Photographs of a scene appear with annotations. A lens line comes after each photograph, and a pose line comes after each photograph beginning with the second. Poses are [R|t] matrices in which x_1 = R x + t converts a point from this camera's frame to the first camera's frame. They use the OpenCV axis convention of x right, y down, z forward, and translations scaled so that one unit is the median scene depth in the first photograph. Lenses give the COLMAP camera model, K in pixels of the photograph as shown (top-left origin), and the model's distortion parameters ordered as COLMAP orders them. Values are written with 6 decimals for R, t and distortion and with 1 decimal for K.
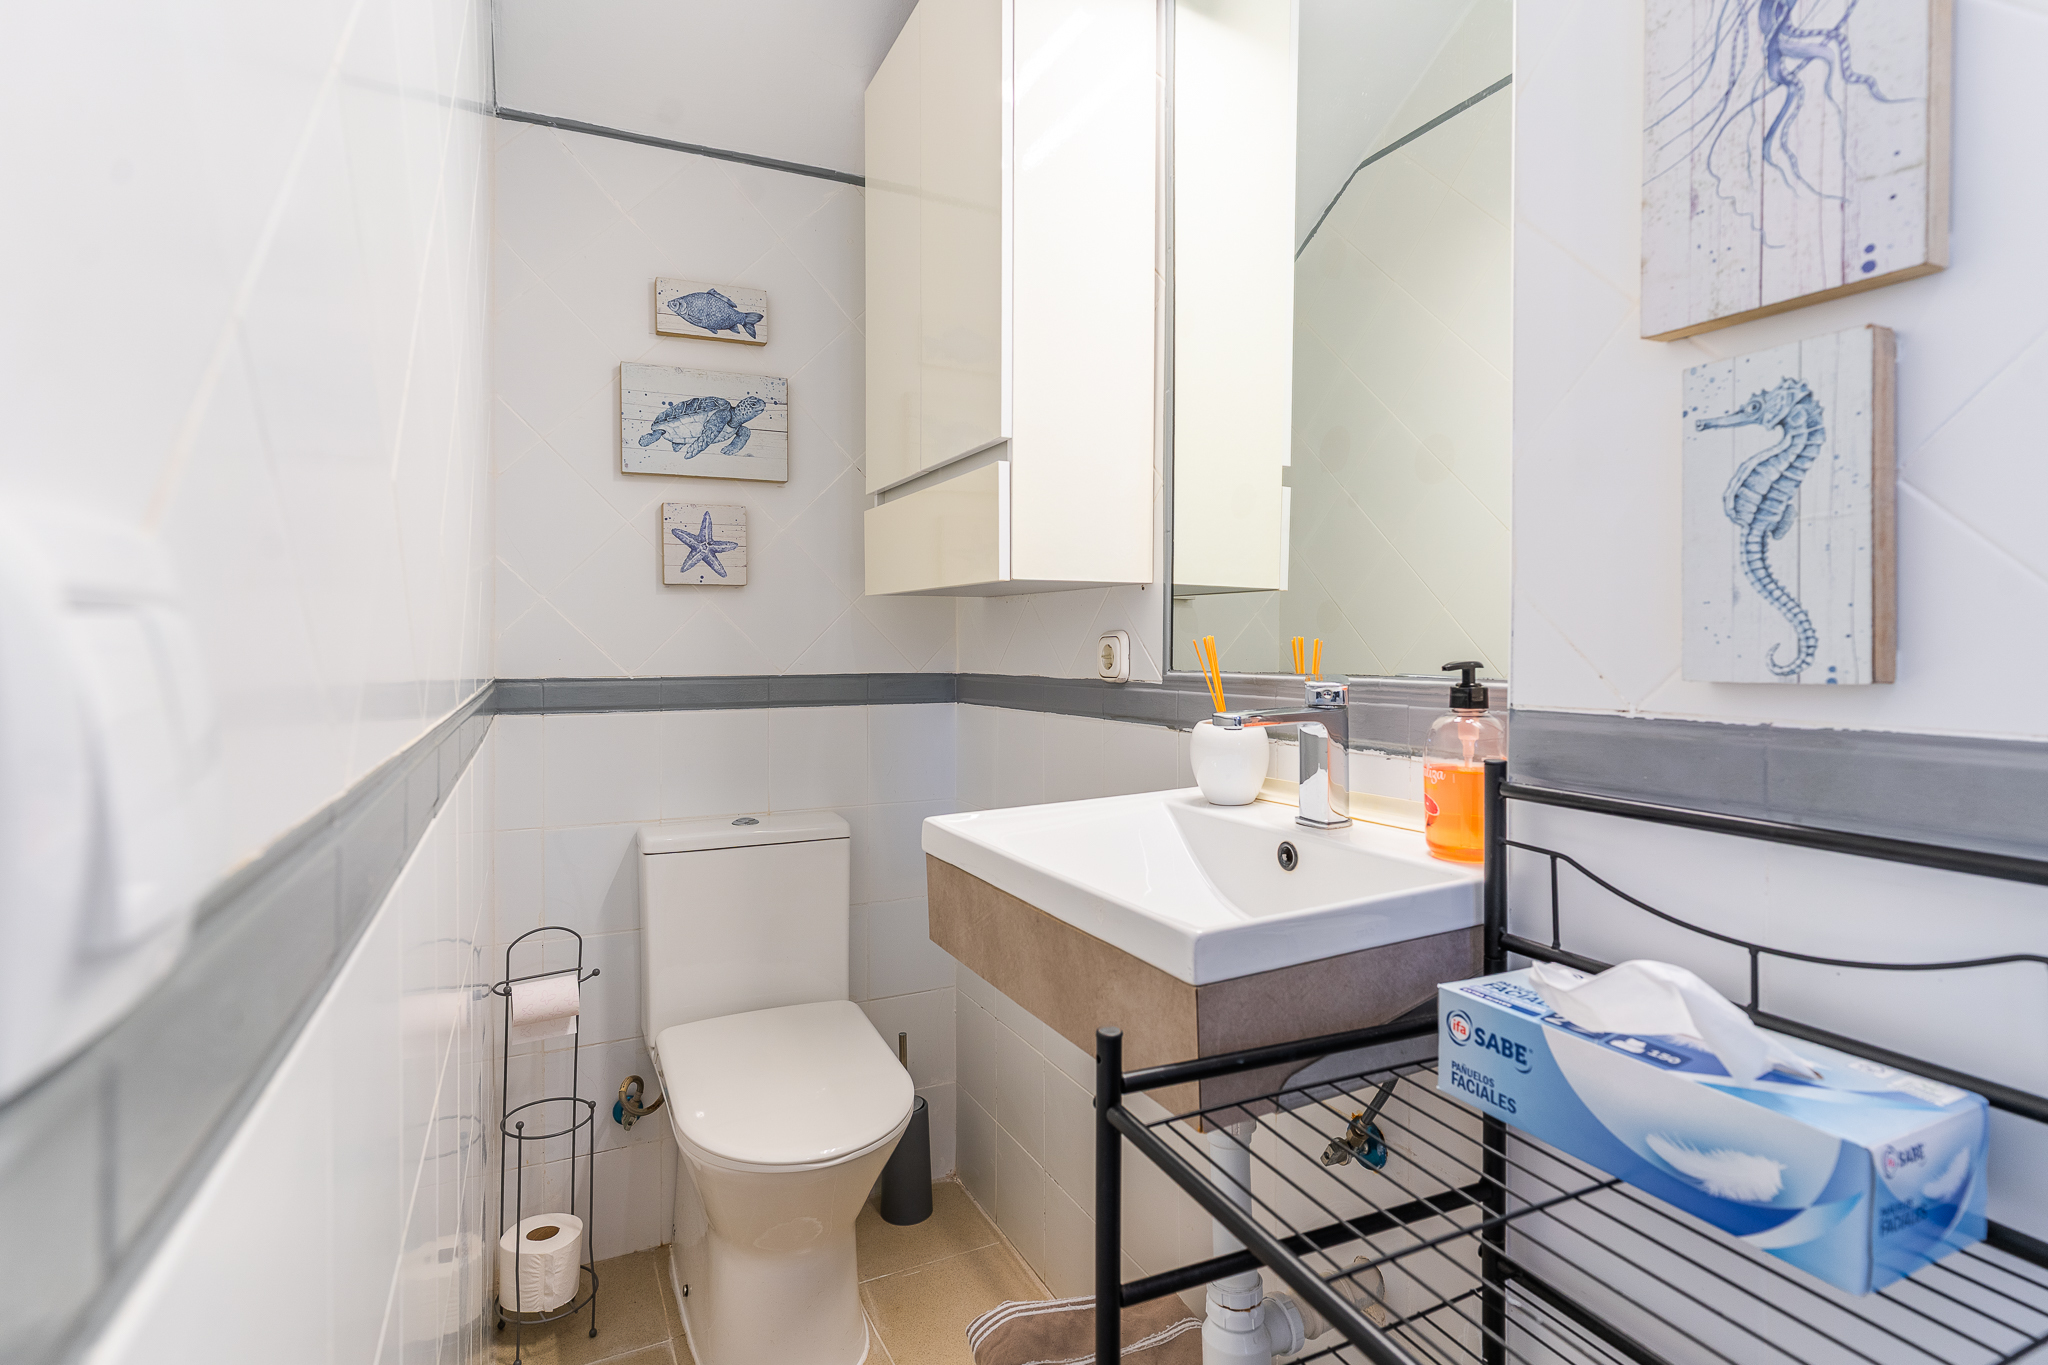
lens RADIAL K [[1036.9, 0, 1024.2], [0, 1036.9, 642.7], [0, 0, 1]] dist [-0.000559, -0.000514]
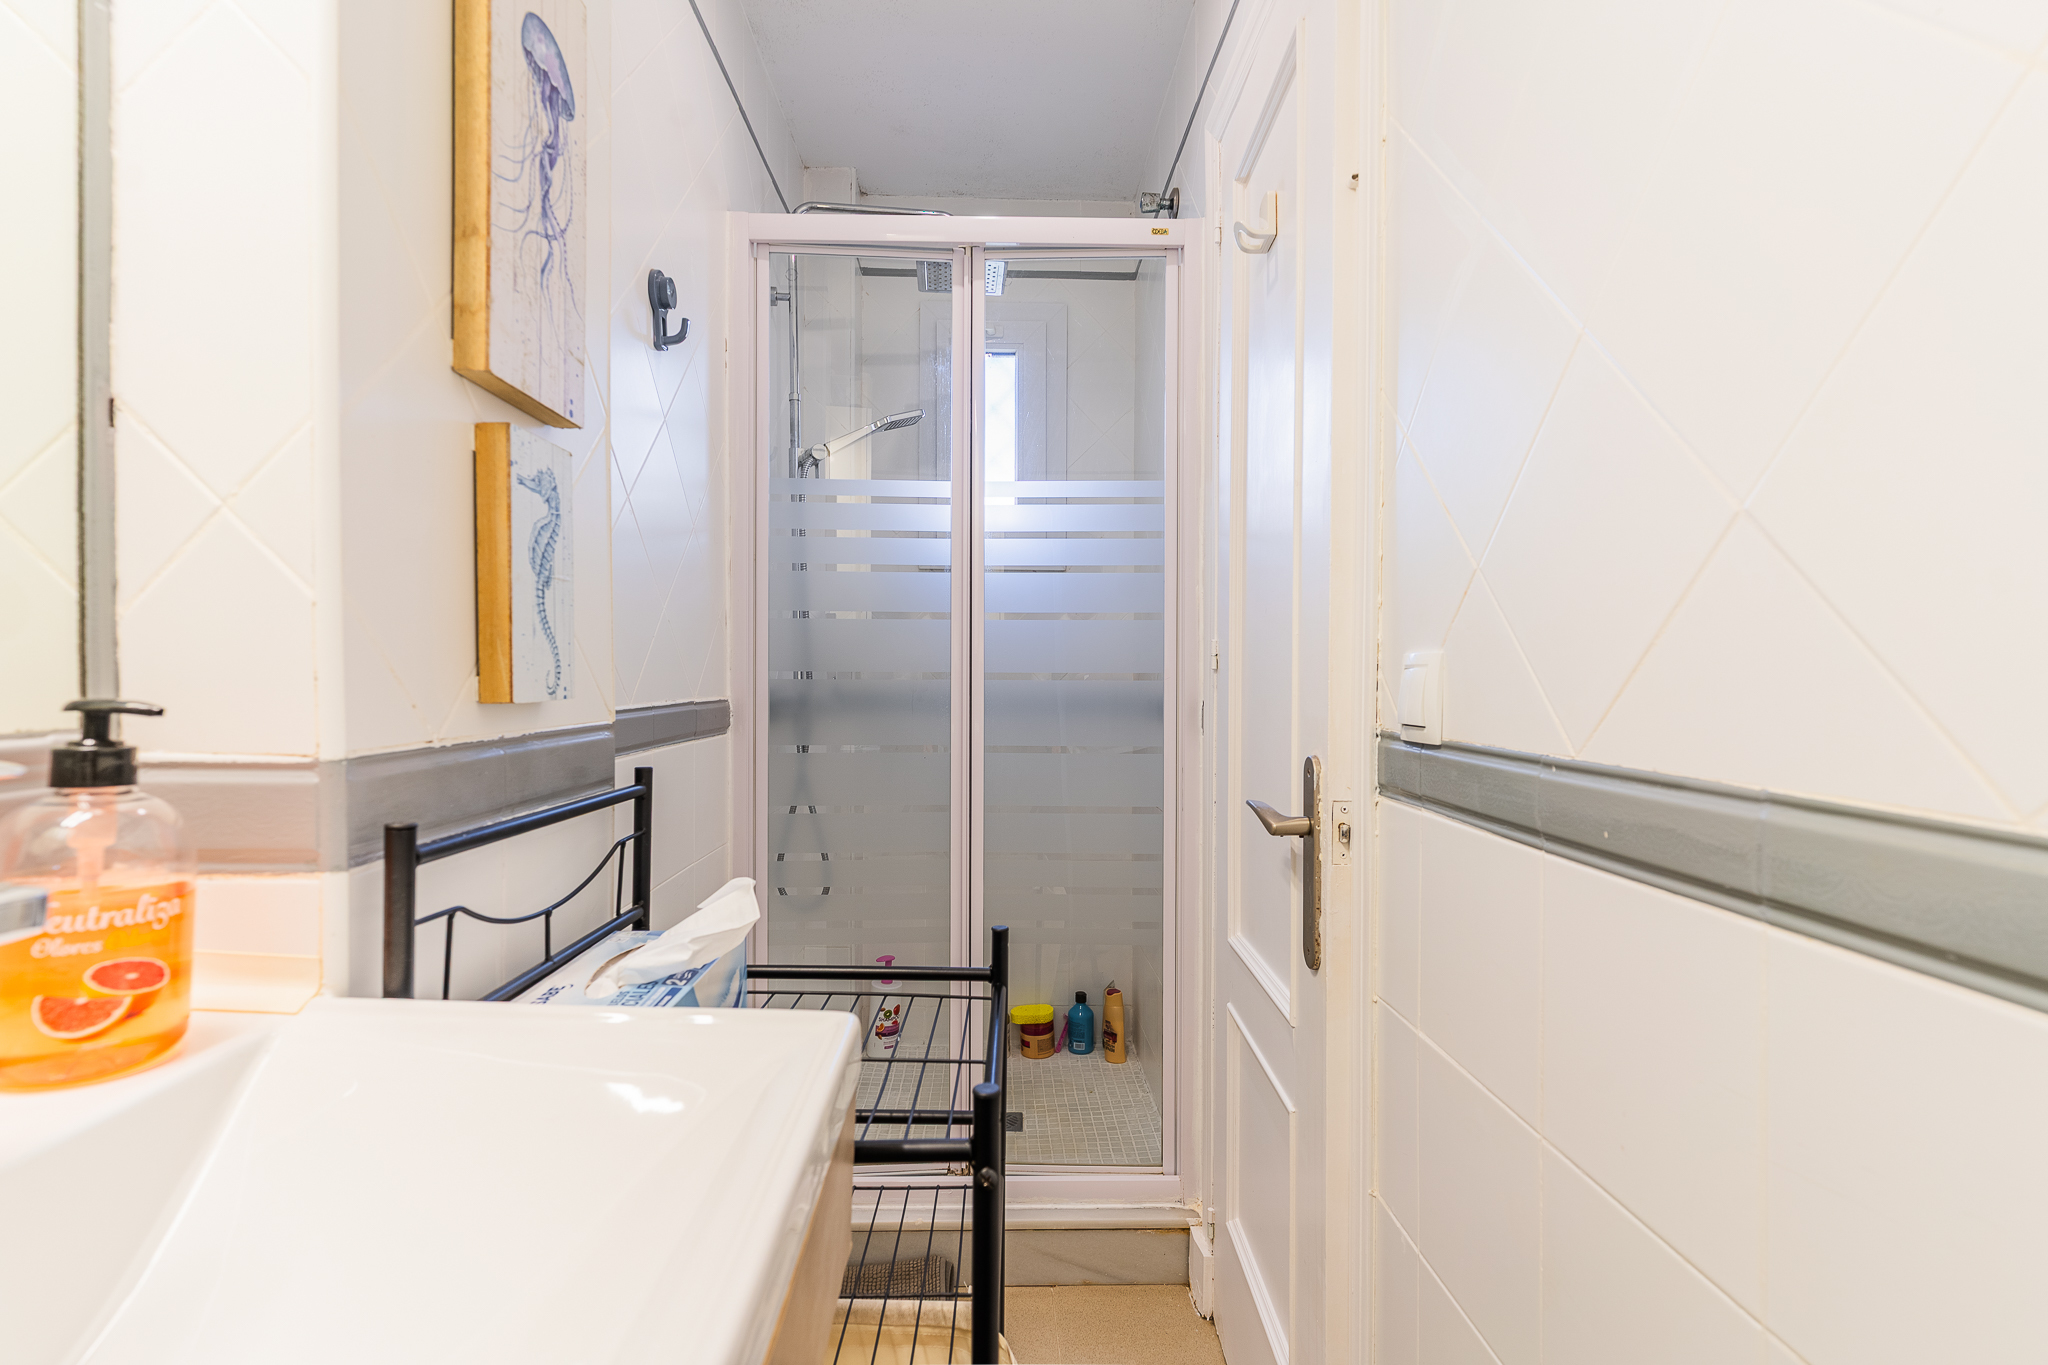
lens RADIAL K [[1010.9, 0, 1024.0], [0, 1010.9, 682.5], [0, 0, 1]] dist [0.000465, 0.000020]
pose [[-0.911133, -0.010488, 0.411980, -0.284408], [-0.008977, 0.999944, 0.005602, 0.002813], [-0.412015, 0.001406, -0.911176, 1.605799]]
